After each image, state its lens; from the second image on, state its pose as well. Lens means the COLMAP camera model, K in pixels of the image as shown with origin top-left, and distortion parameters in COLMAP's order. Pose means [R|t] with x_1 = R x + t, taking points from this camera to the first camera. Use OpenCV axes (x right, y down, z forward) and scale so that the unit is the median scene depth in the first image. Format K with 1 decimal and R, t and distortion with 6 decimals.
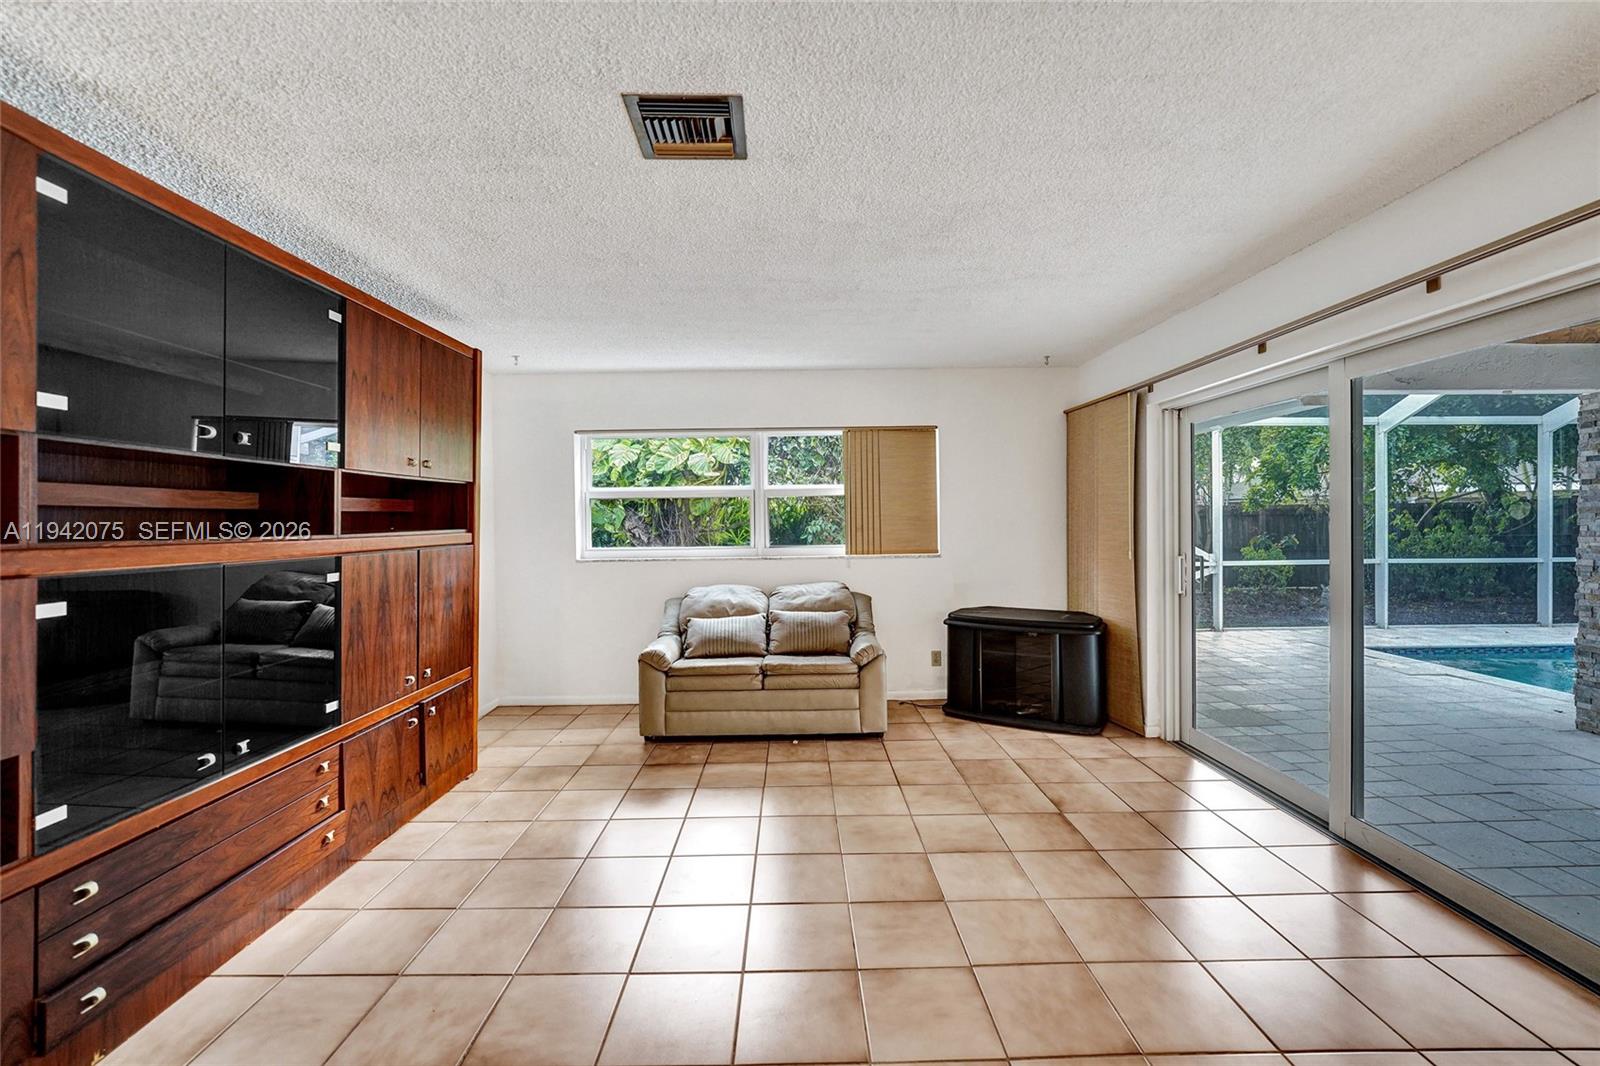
lens RADIAL K [[657.0, 0, 792.0], [0, 657.0, 528.5], [0, 0, 1]] dist [-0.029395, 0.004090]
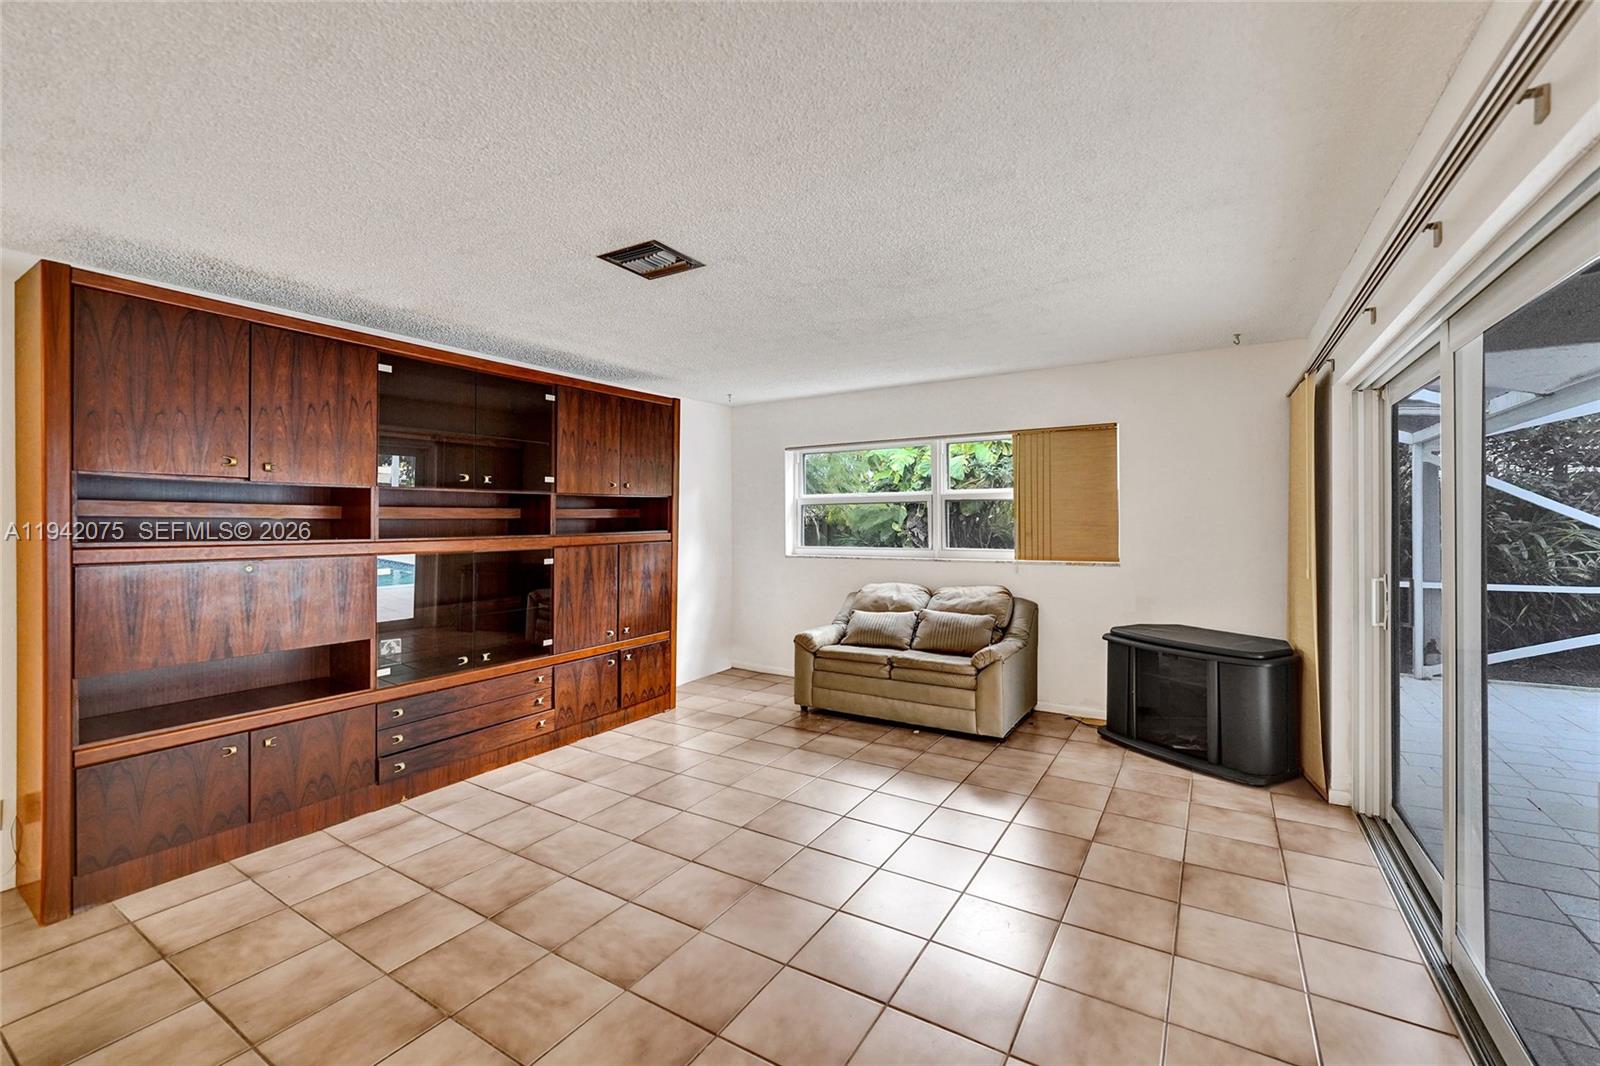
lens RADIAL K [[657.0, 0, 781.7], [0, 657.0, 523.1], [0, 0, 1]] dist [-0.029395, 0.004090]
pose [[0.839722, 0.007748, -0.542961, 0.368125], [-0.008906, 0.999960, 0.000495, -0.014220], [0.542944, 0.004420, 0.839758, -0.023669]]
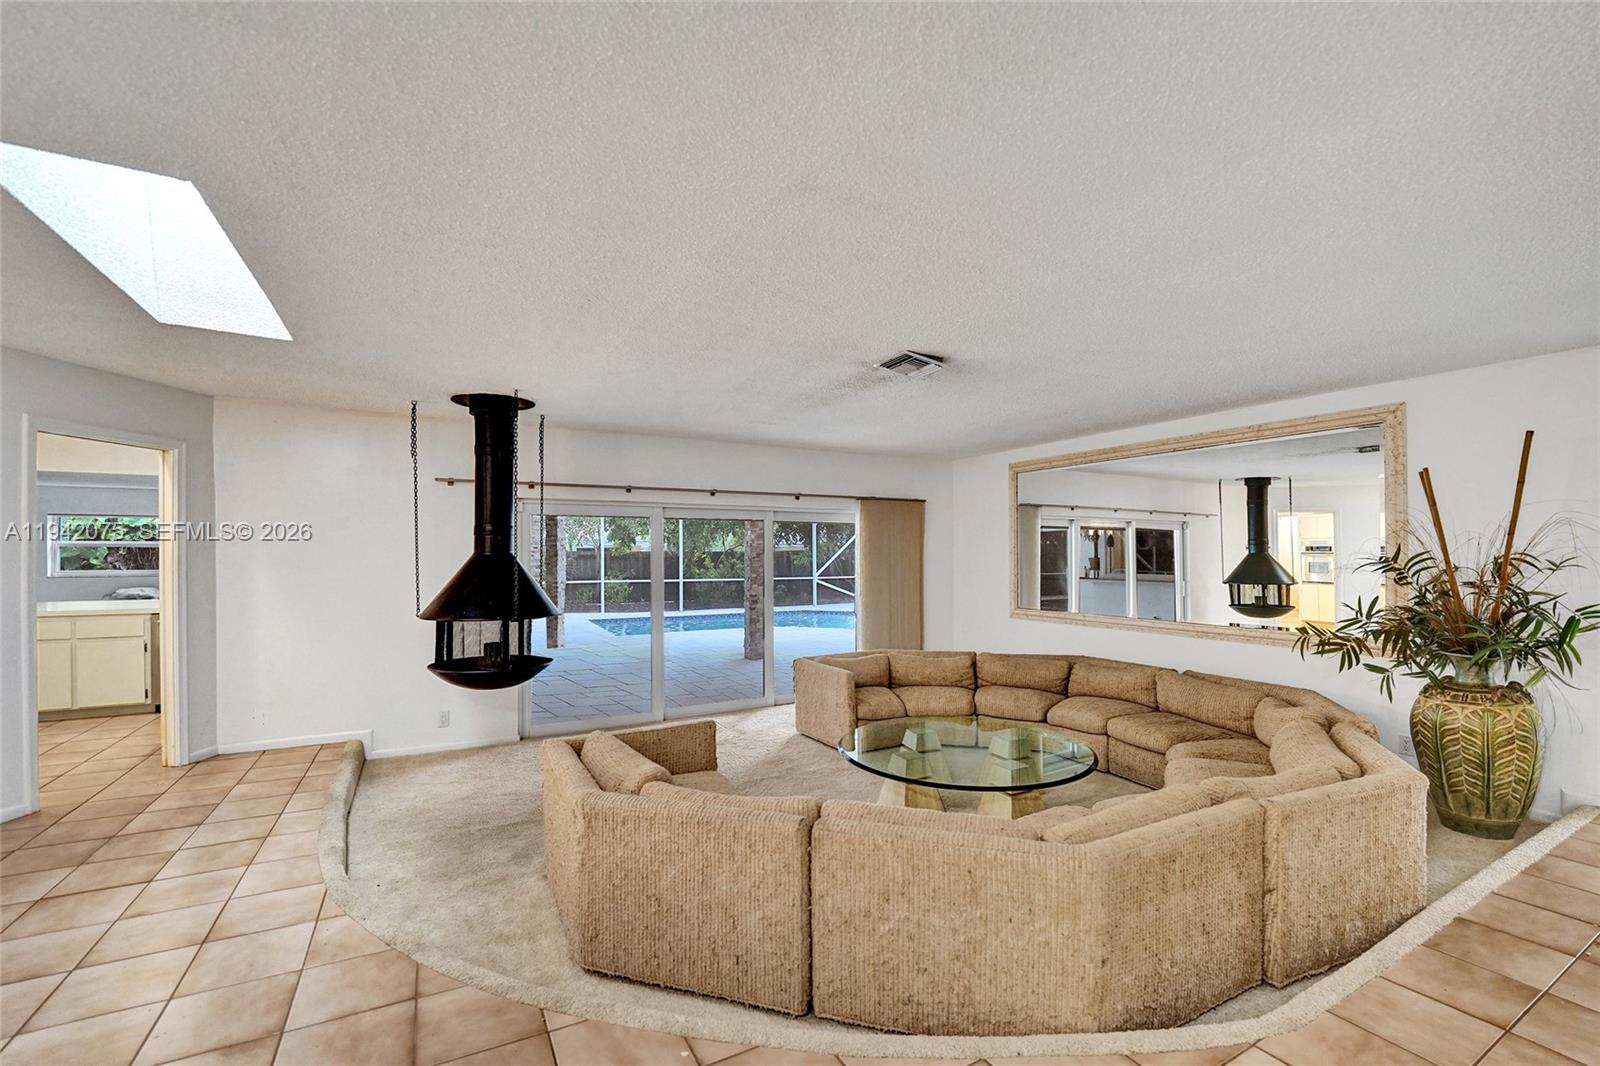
lens RADIAL K [[657.0, 0, 794.4], [0, 657.0, 558.6], [0, 0, 1]] dist [-0.029395, 0.004090]
pose [[0.869678, 0.006473, 0.493577, 0.818952], [-0.001681, 0.999947, -0.010151, 0.010370], [-0.493616, 0.007998, 0.869643, -2.130712]]
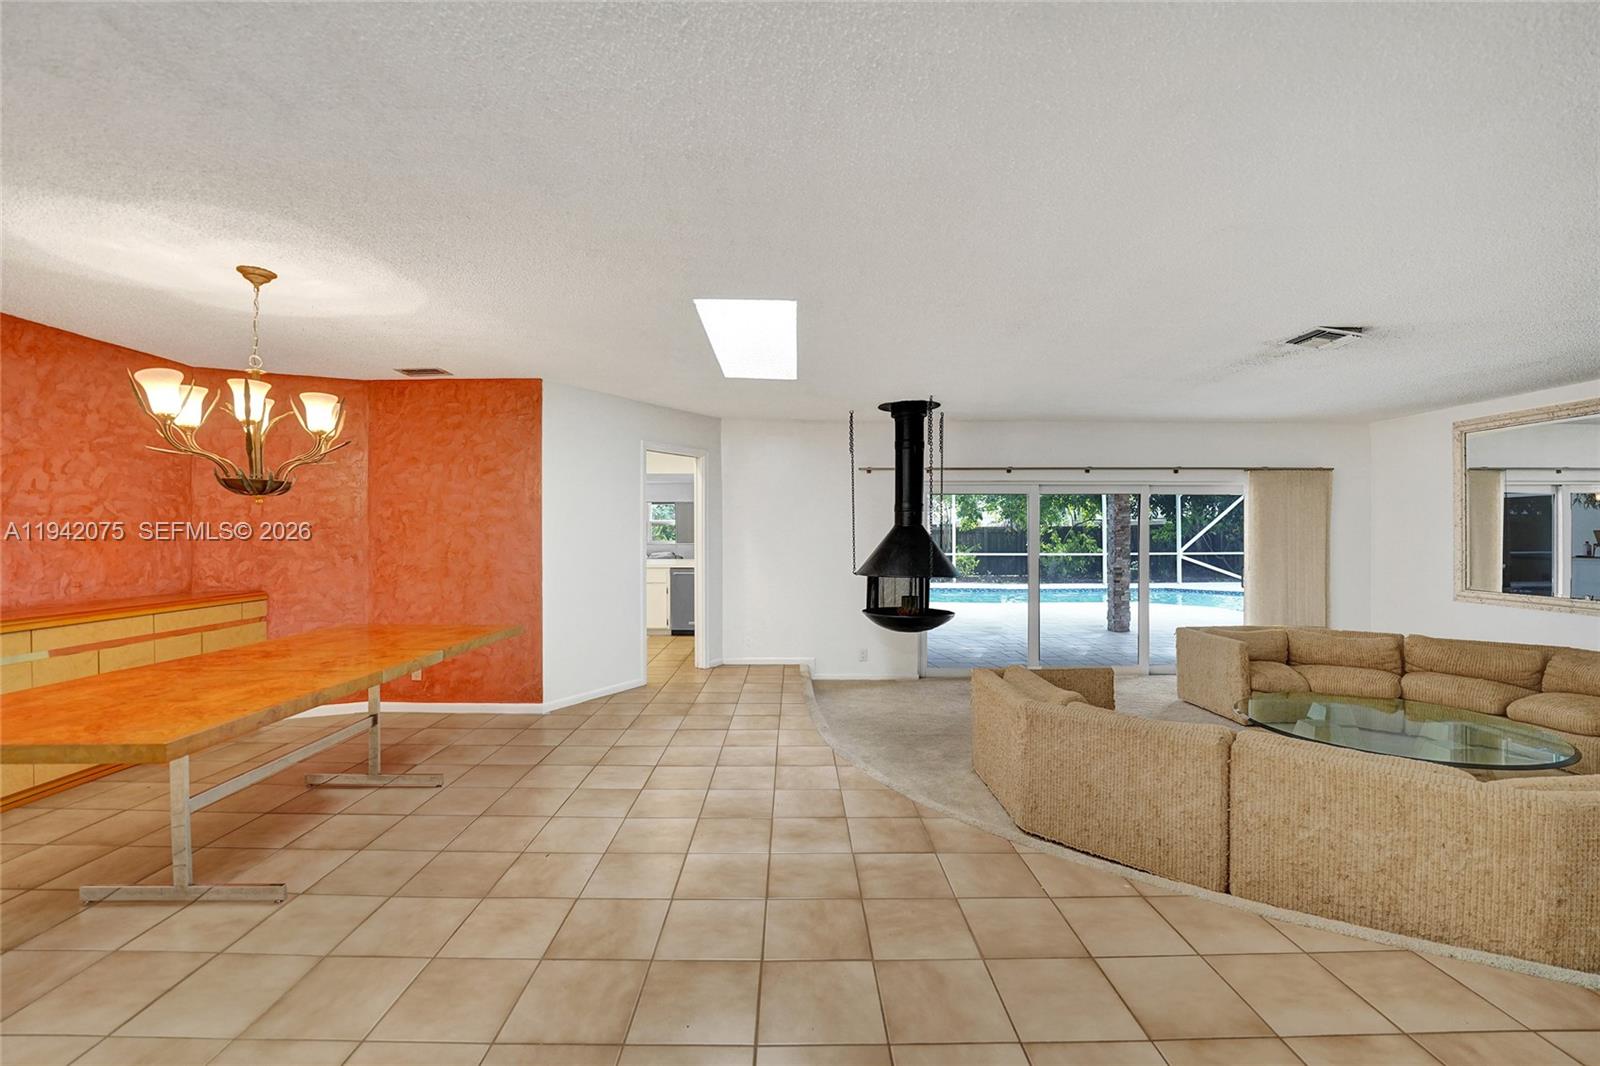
lens RADIAL K [[657.0, 0, 783.9], [0, 657.0, 535.6], [0, 0, 1]] dist [-0.029395, 0.004090]
pose [[0.999760, 0.009870, 0.019570, 0.641417], [-0.009738, 0.999929, -0.006815, 0.024005], [-0.019636, 0.006623, 0.999785, -2.303704]]
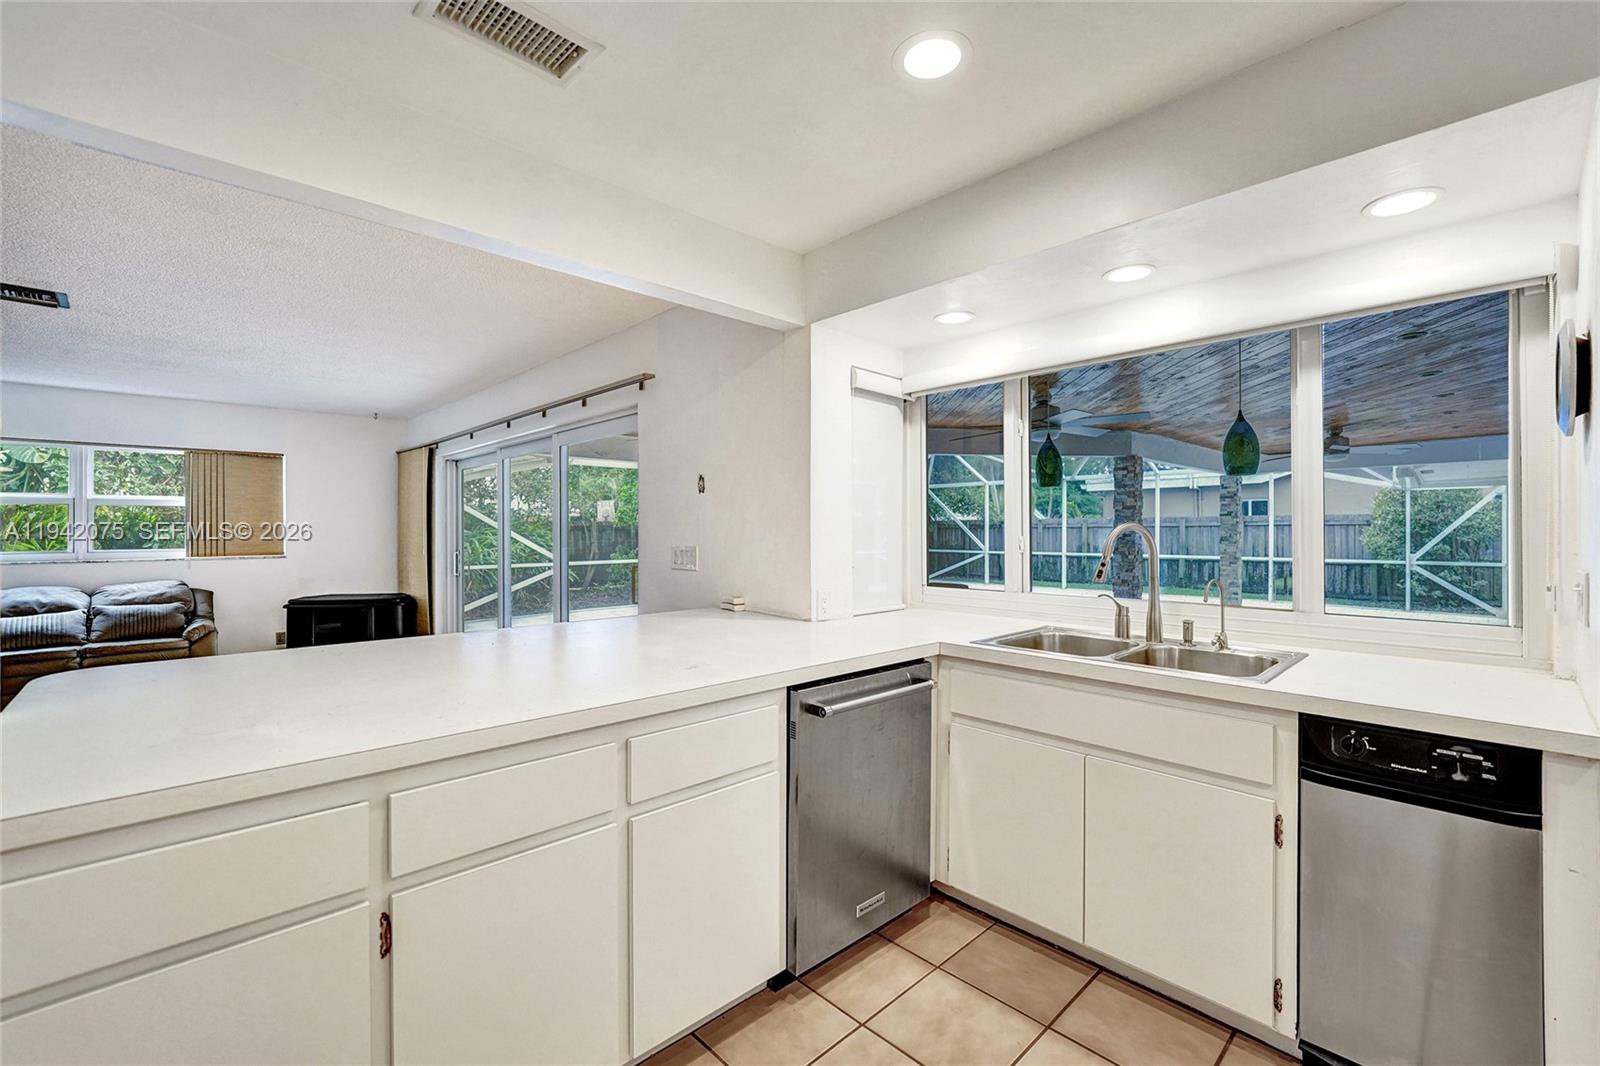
lens RADIAL K [[657.0, 0, 807.7], [0, 657.0, 524.0], [0, 0, 1]] dist [-0.029395, 0.004090]
pose [[0.698155, 0.013076, 0.715827, 0.042059], [0.004950, 0.999721, -0.023091, 0.014830], [-0.715929, 0.019664, 0.697896, -0.679291]]
